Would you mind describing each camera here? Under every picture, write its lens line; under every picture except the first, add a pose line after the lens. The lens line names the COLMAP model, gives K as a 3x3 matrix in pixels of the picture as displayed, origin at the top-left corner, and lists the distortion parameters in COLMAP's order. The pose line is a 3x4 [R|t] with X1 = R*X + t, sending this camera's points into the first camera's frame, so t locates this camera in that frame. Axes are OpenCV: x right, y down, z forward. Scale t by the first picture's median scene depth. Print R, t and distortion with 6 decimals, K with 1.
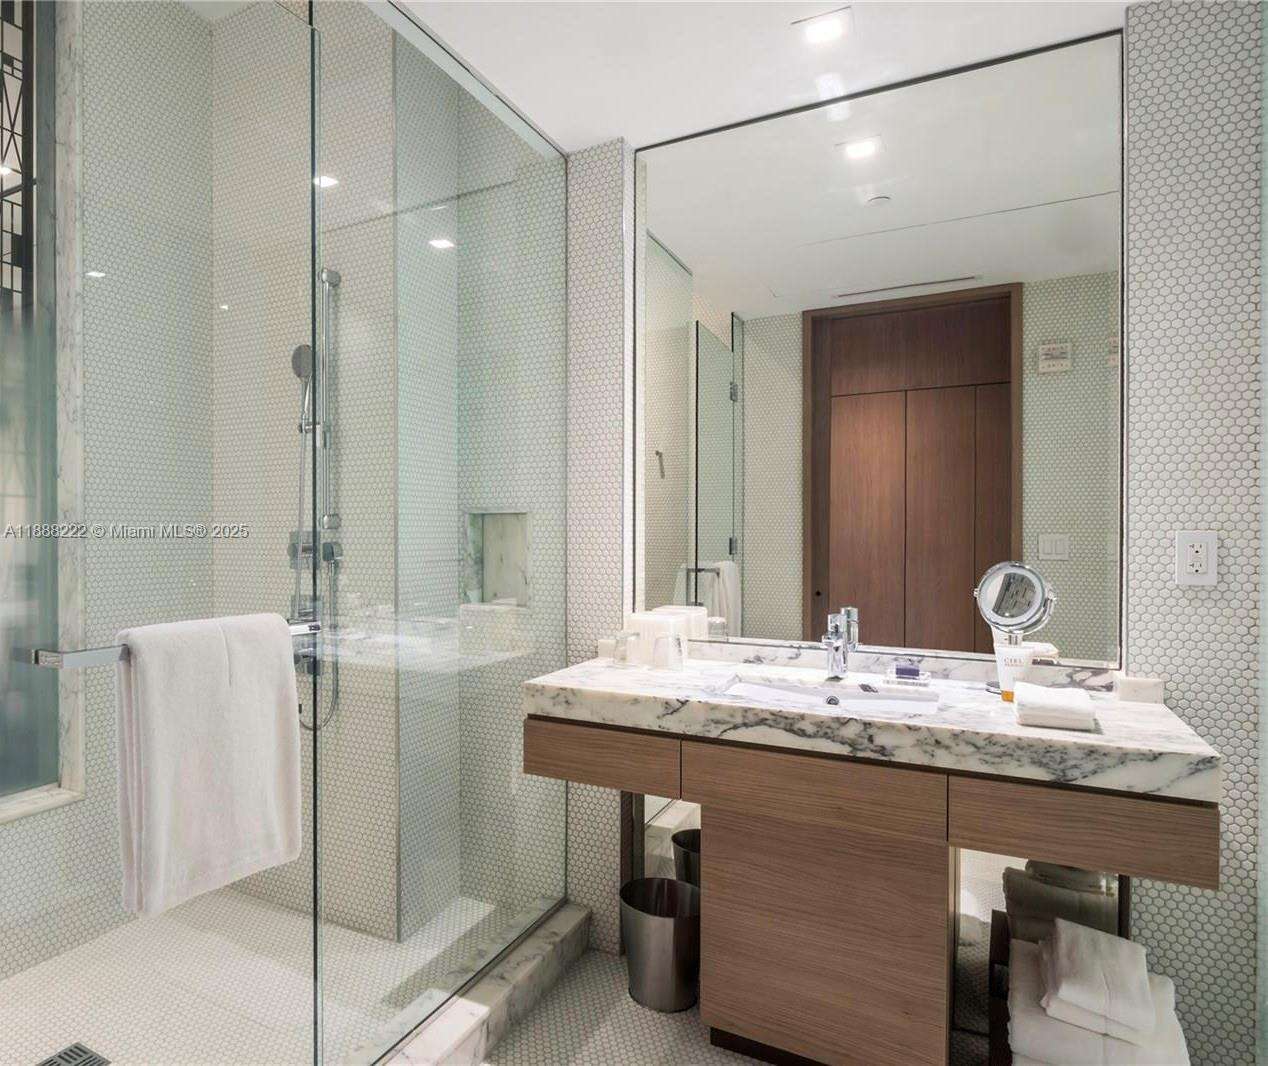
lens RADIAL K [[831.4, 0, 480.2], [0, 831.4, 532.8], [0, 0, 1]] dist [-0.000526, -0.004211]
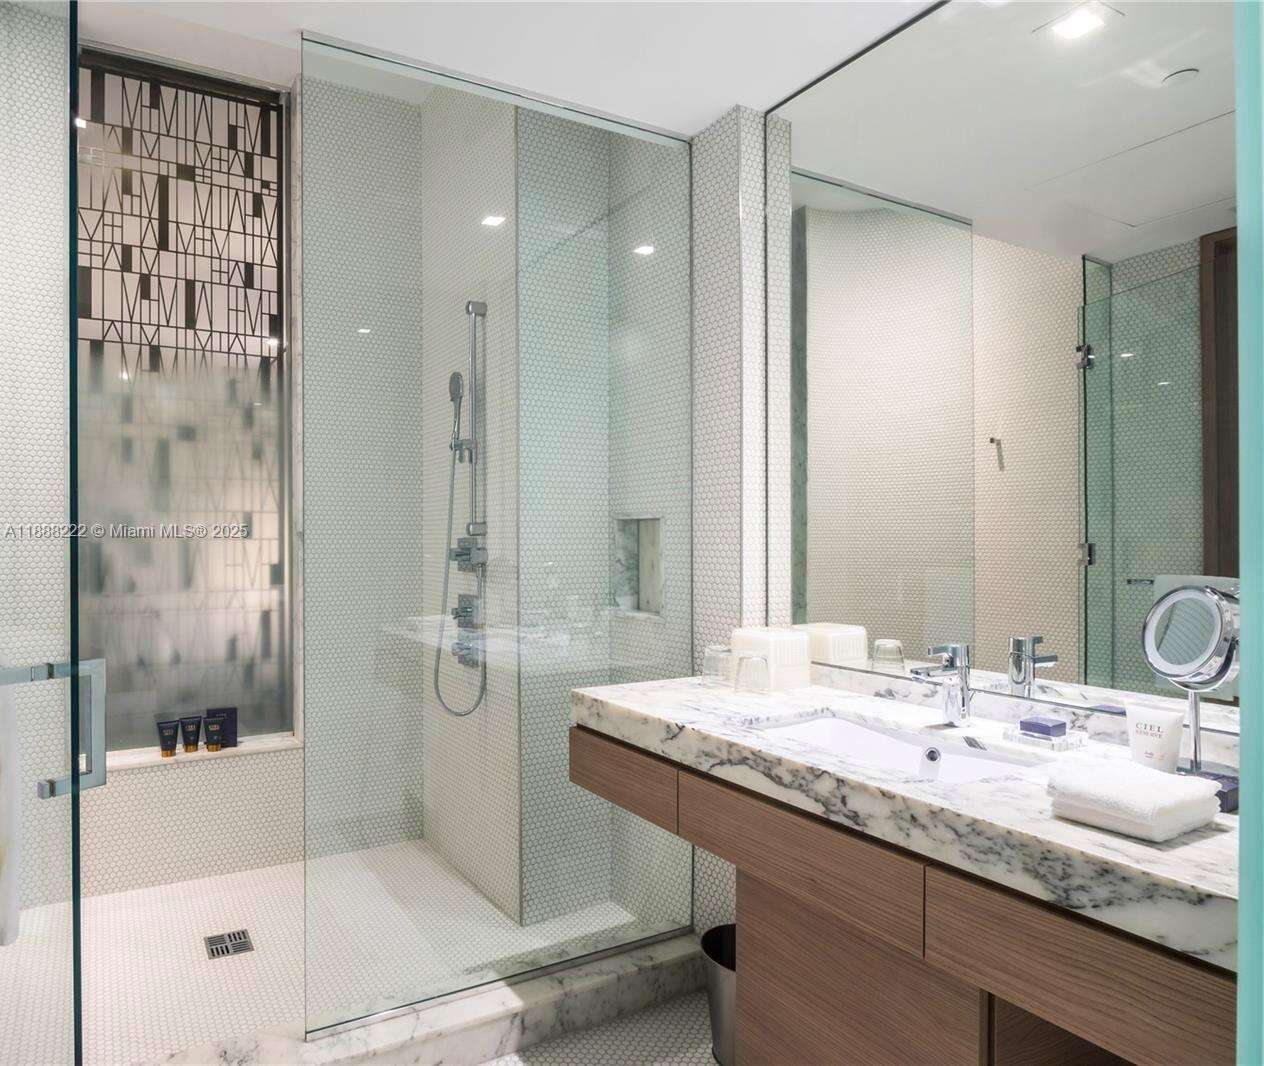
lens RADIAL K [[749.6, 0, 330.6], [0, 749.6, 534.8], [0, 0, 1]] dist [-0.004682, -0.000606]
pose [[0.838500, -0.006212, -0.544866, 0.302594], [0.003859, 0.999978, -0.005463, -0.002311], [0.544887, 0.002478, 0.838506, 0.090502]]
